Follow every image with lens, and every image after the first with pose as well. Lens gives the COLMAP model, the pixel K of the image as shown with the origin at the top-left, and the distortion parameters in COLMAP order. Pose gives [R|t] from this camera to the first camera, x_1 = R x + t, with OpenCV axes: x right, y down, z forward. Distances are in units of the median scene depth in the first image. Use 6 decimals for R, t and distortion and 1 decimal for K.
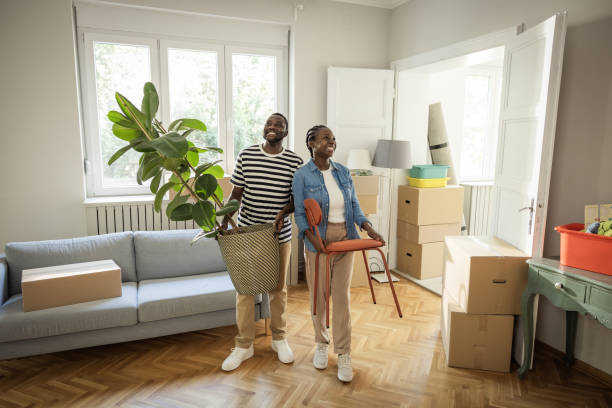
lens RADIAL K [[429.5, 0, 305.1], [0, 429.5, 202.3], [0, 0, 1]] dist [0.000228, -0.000398]
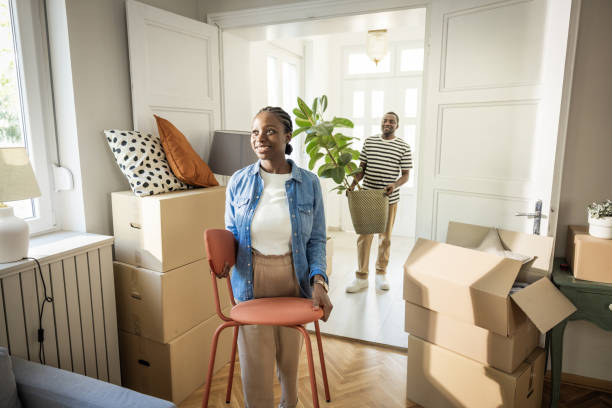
lens RADIAL K [[412.2, 0, 306.0], [0, 412.2, 203.7], [0, 0, 1]] dist [0.001114, 0.000954]
pose [[0.690158, -0.130938, 0.711714, -0.255704], [0.112835, 0.990937, 0.072890, -0.089031], [-0.714808, 0.030001, 0.698677, 0.624263]]
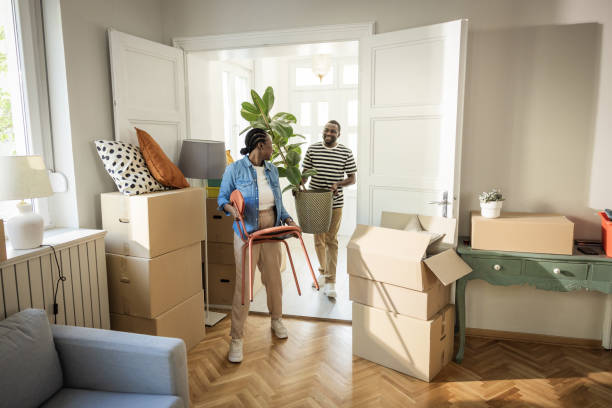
lens RADIAL K [[435.9, 0, 305.2], [0, 435.9, 204.0], [0, 0, 1]] dist [0.001318, -0.000832]
pose [[0.592734, -0.129798, 0.794870, -0.426398], [0.131475, 0.989283, 0.063504, -0.075535], [-0.794594, 0.066865, 0.603447, 0.507790]]
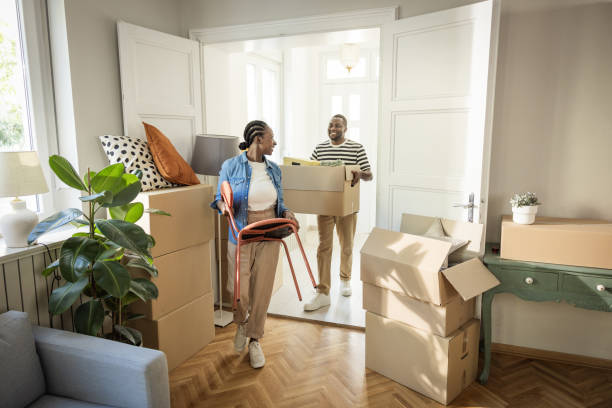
lens RADIAL K [[429.5, 0, 305.1], [0, 429.5, 202.3], [0, 0, 1]] dist [0.000228, -0.000398]
pose [[0.673698, -0.128231, 0.727797, -0.329020], [0.120541, 0.990709, 0.062972, -0.076775], [-0.729110, 0.045305, 0.682896, 0.502108]]
